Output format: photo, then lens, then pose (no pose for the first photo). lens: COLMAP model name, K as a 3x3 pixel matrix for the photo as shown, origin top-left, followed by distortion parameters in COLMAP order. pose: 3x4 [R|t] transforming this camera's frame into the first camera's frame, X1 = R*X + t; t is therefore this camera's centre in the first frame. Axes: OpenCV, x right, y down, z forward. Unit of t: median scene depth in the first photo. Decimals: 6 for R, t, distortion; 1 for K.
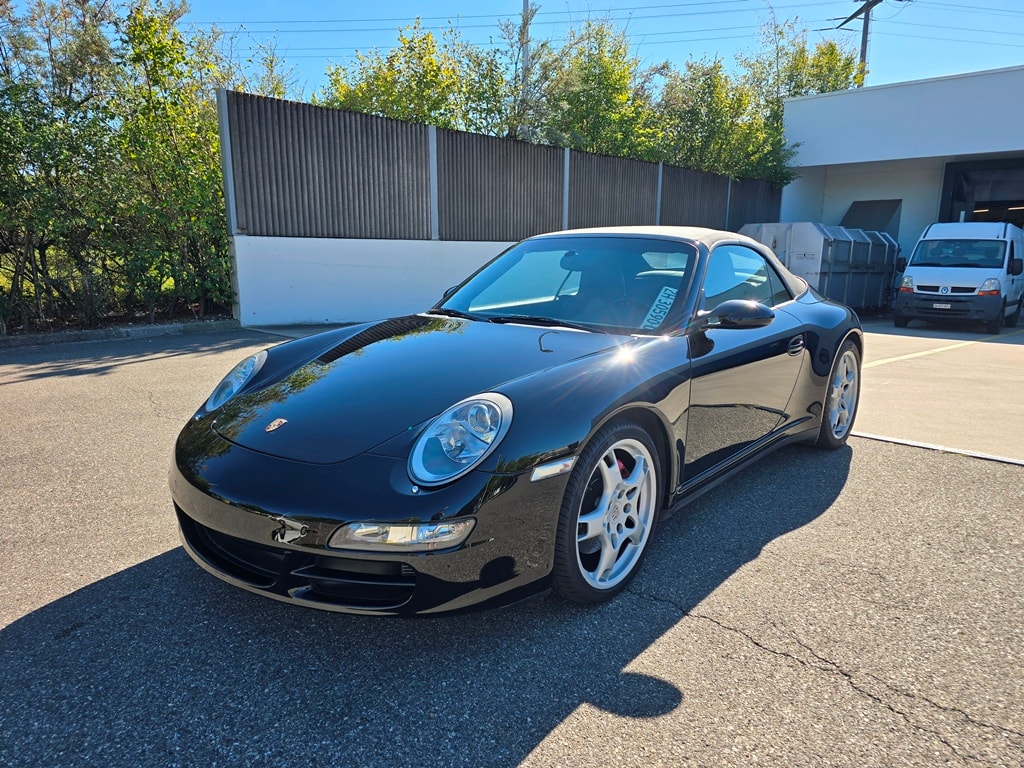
lens RADIAL K [[689.2, 0, 526.3], [0, 689.2, 392.8], [0, 0, 1]] dist [0.055682, -0.046905]
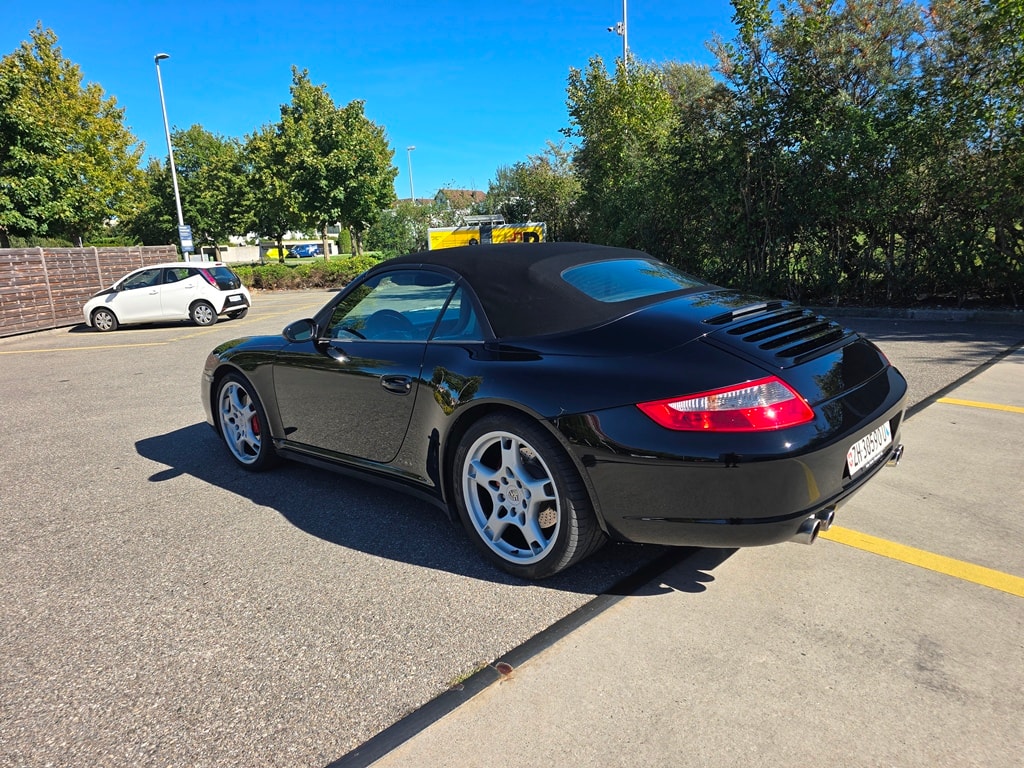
lens RADIAL K [[689.2, 0, 511.6], [0, 689.2, 390.7], [0, 0, 1]] dist [0.055682, -0.046905]
pose [[-0.055925, 0.207915, -0.976547, 0.449494], [-0.152322, 0.964852, 0.214148, -0.098189], [0.986747, 0.160726, -0.022289, 0.420432]]
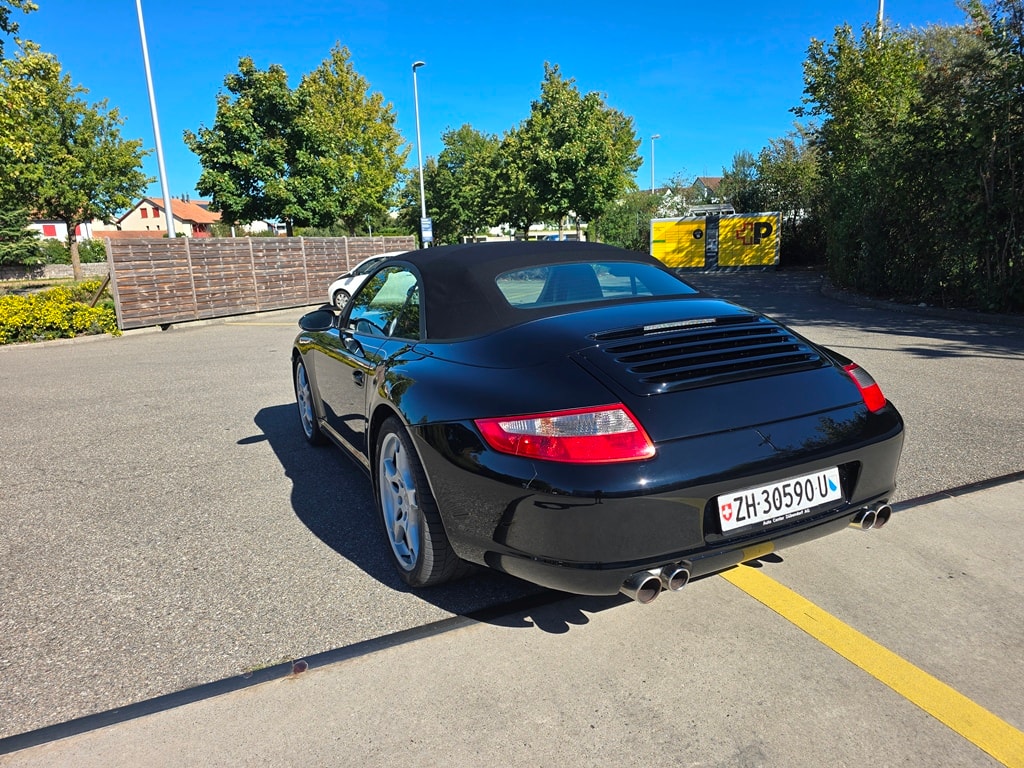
lens RADIAL K [[689.2, 0, 509.5], [0, 689.2, 387.9], [0, 0, 1]] dist [0.055682, -0.046905]
pose [[-0.404142, 0.197253, -0.893174, 0.407617], [-0.148447, 0.949382, 0.276835, -0.122157], [0.902570, 0.244470, -0.354403, 0.544316]]
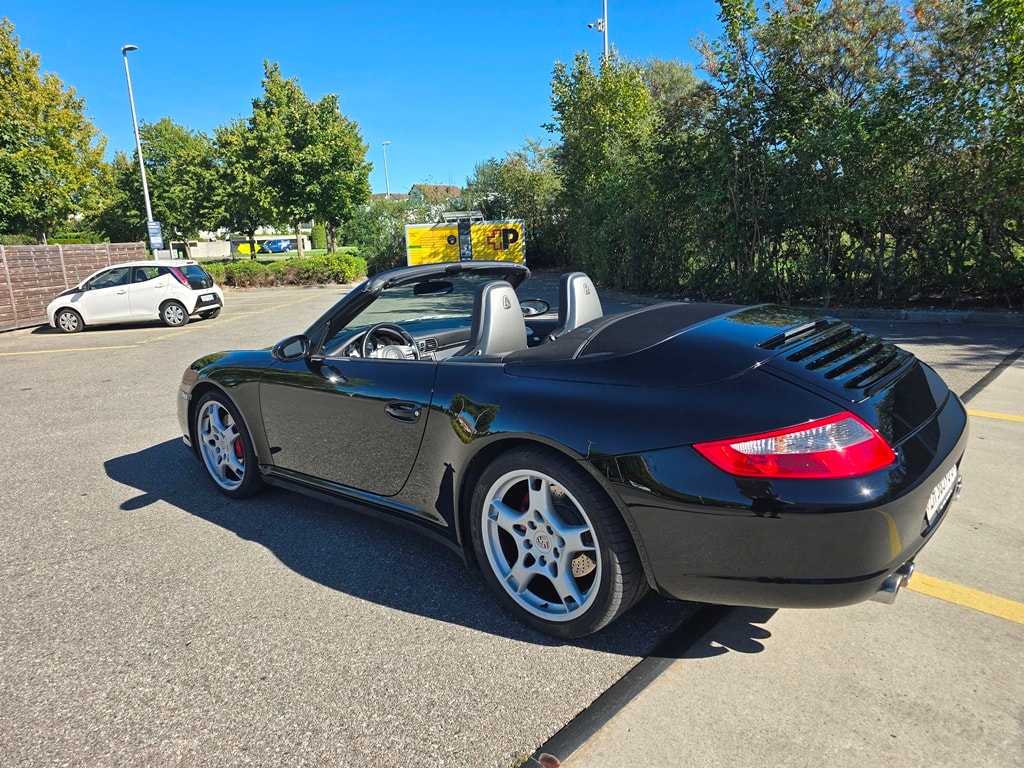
lens RADIAL K [[689.2, 0, 510.3], [0, 689.2, 378.7], [0, 0, 1]] dist [0.055682, -0.046905]
pose [[-0.020378, 0.198853, -0.979817, 0.416964], [-0.153339, 0.967804, 0.199604, -0.101639], [0.987963, 0.154312, 0.010770, 0.399015]]
